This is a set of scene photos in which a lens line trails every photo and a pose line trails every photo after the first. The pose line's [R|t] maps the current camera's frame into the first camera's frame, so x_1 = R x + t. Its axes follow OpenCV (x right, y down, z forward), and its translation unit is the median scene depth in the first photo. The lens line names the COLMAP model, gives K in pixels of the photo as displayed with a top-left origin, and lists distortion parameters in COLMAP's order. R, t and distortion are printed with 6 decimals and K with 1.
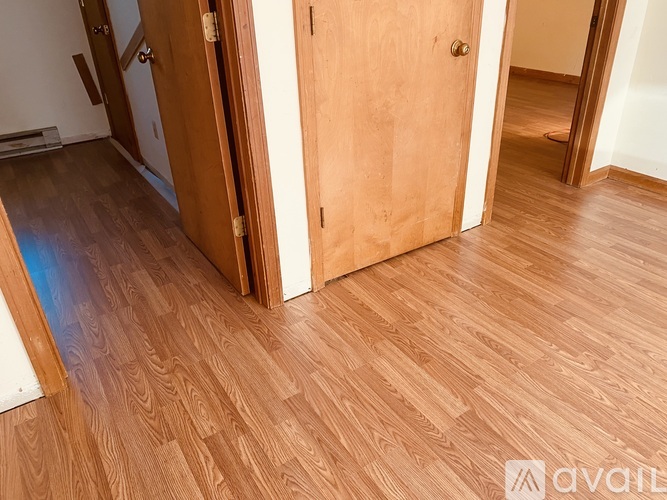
lens RADIAL K [[509.3, 0, 353.7], [0, 509.3, 250.9], [0, 0, 1]] dist [0.059348, -0.001522]
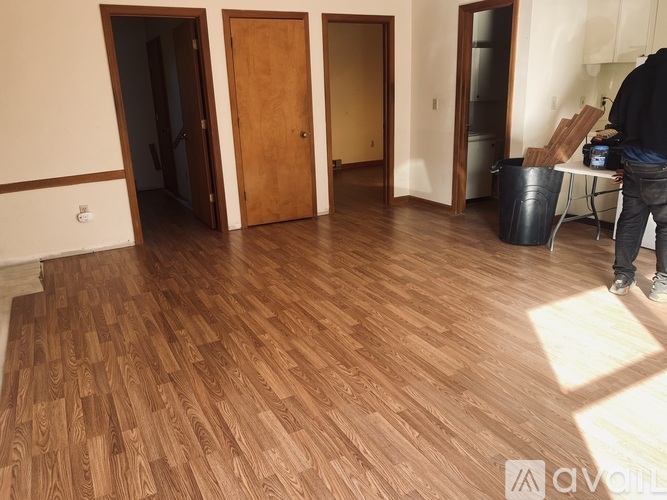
lens RADIAL K [[520.1, 0, 333.5], [0, 520.1, 250.0], [0, 0, 1]] dist [0.243474, -0.000234]
pose [[0.993849, 0.020307, -0.108869, 0.584980], [-0.042568, 0.977572, -0.206252, 0.631798], [0.102238, 0.209618, 0.972424, -1.268671]]
